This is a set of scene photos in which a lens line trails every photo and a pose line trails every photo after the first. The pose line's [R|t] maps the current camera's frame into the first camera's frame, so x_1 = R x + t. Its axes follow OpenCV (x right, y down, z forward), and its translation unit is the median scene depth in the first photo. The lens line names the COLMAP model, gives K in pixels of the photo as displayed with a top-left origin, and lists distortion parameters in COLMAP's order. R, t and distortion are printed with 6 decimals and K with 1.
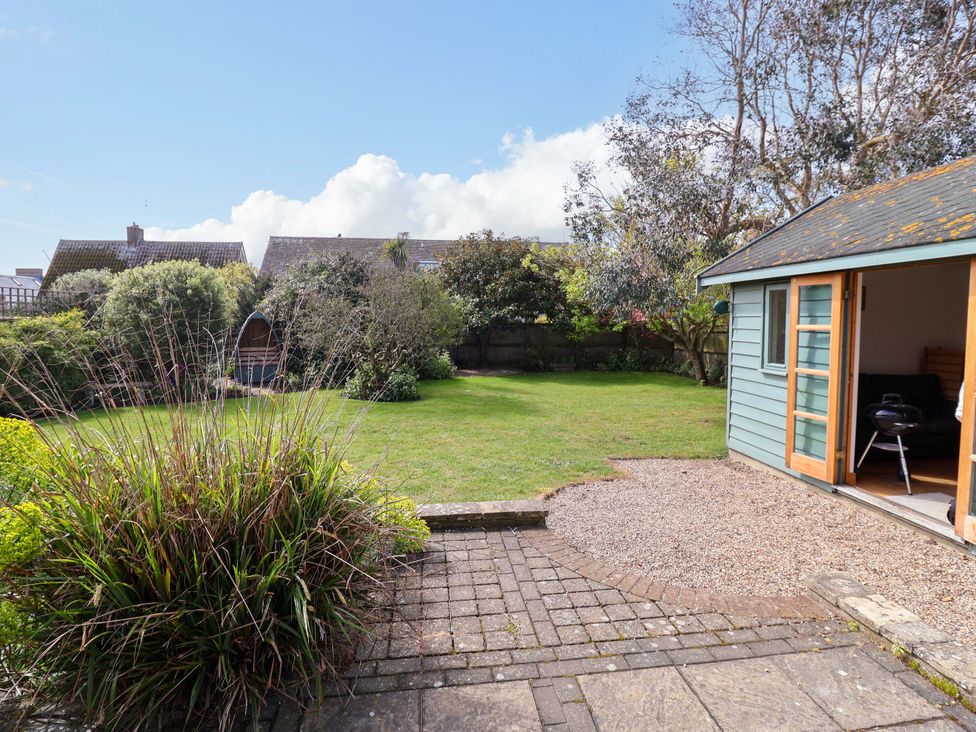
lens RADIAL K [[507.8, 0, 489.0], [0, 507.8, 351.8], [0, 0, 1]] dist [0.001489, -0.014933]
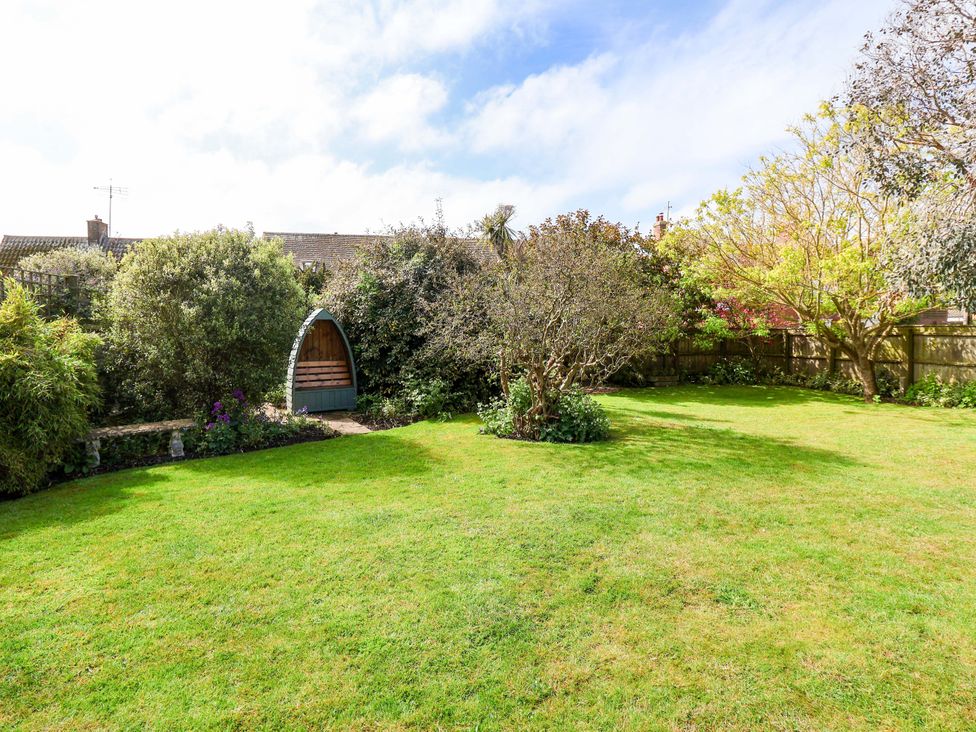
lens RADIAL K [[507.8, 0, 489.0], [0, 507.8, 351.8], [0, 0, 1]] dist [0.001489, -0.014933]
pose [[0.997106, -0.011114, 0.075204, -0.368410], [0.012785, 0.999681, -0.021772, -0.005235], [-0.074938, 0.022670, 0.996930, 0.377852]]
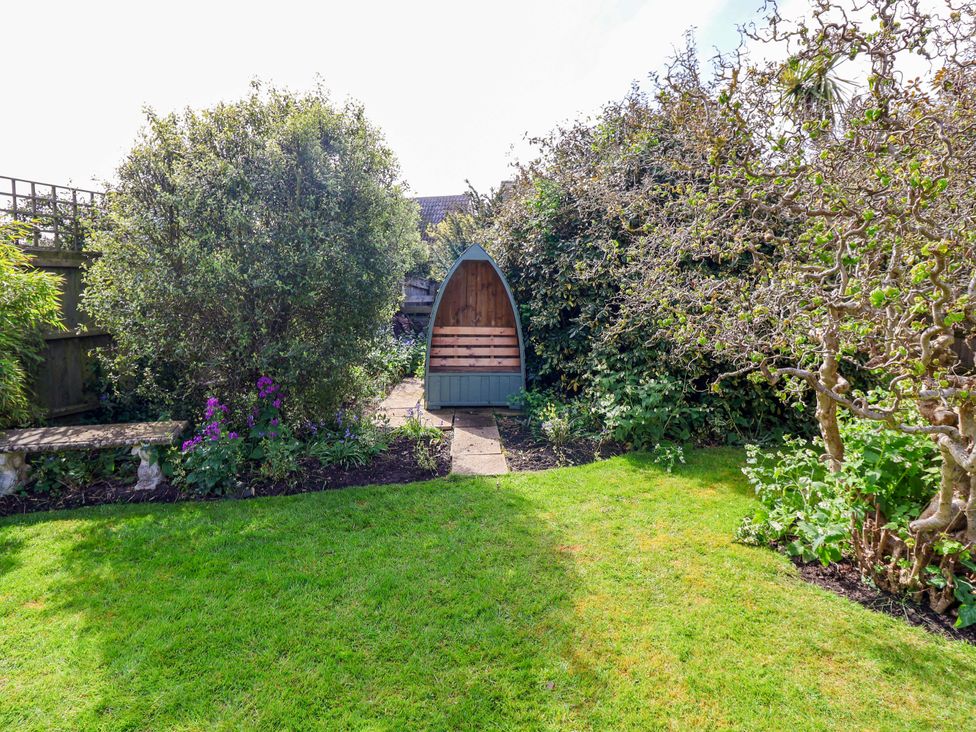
lens RADIAL K [[507.8, 0, 489.0], [0, 507.8, 351.8], [0, 0, 1]] dist [0.001489, -0.014933]
pose [[0.913109, 0.056301, -0.403809, -0.349217], [-0.034919, 0.997580, 0.060128, -0.019778], [0.406217, -0.040803, 0.912865, 0.793115]]
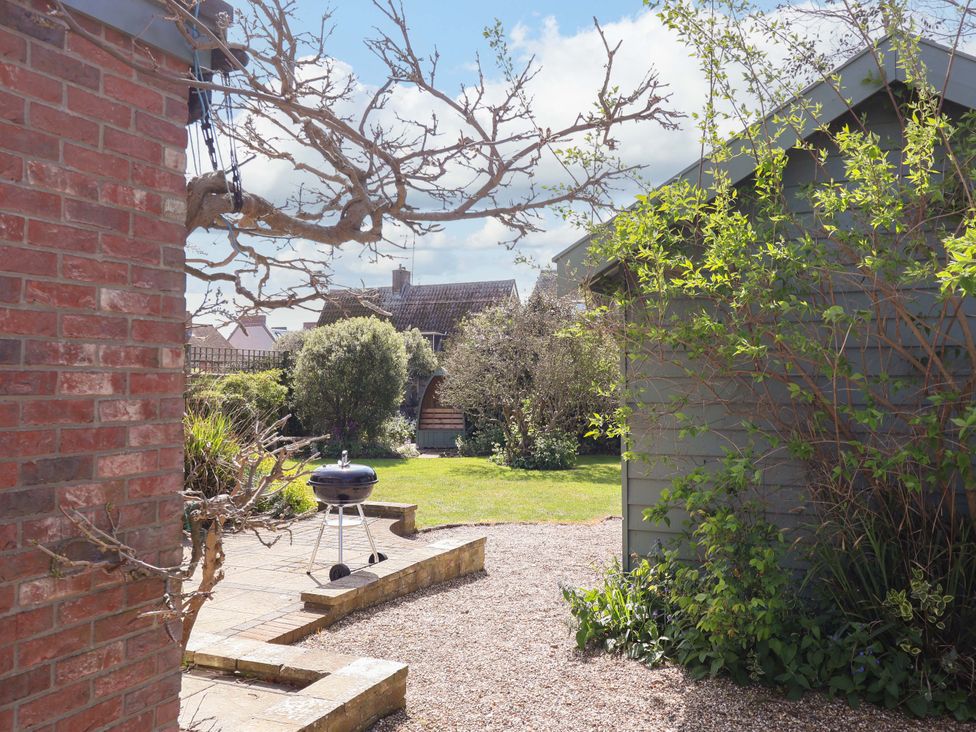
lens RADIAL K [[872.0, 0, 488.4], [0, 872.0, 335.6], [0, 0, 1]] dist [0.011979, -0.002746]
pose [[0.845014, -0.030588, -0.533869, 0.564639], [-0.034611, 0.993141, -0.111685, 0.041848], [0.533623, 0.112853, 0.838159, -0.322331]]
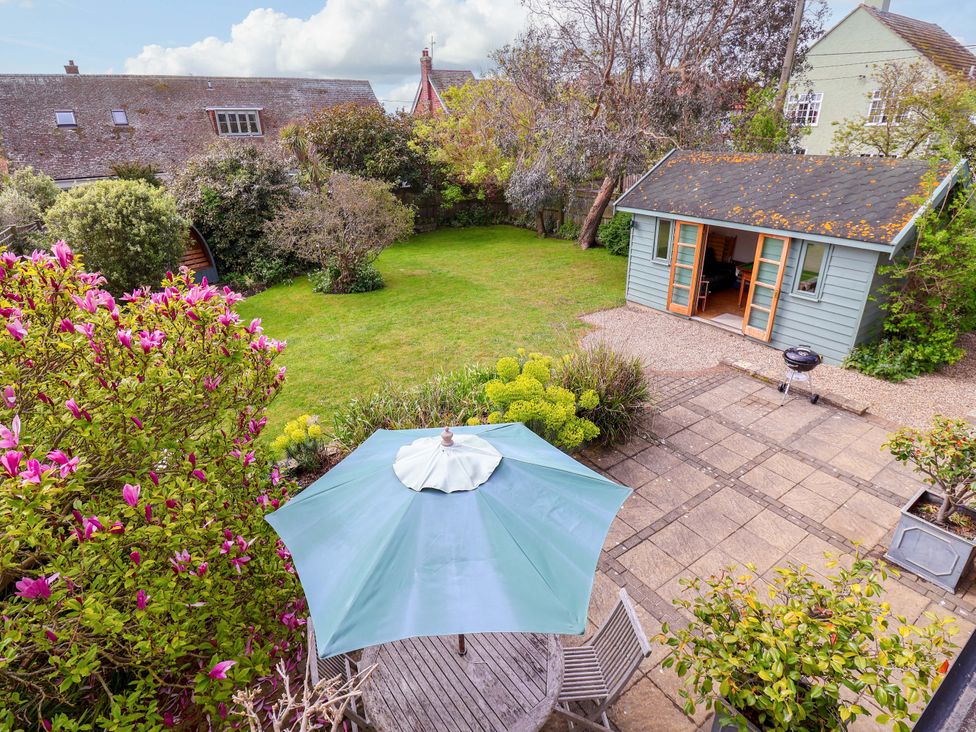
lens RADIAL K [[507.8, 0, 489.0], [0, 507.8, 351.8], [0, 0, 1]] dist [0.001489, -0.014933]
pose [[0.888966, -0.202049, 0.410993, -0.494602], [0.050416, 0.935138, 0.350677, -0.196453], [-0.455189, -0.291020, 0.841493, -0.247676]]
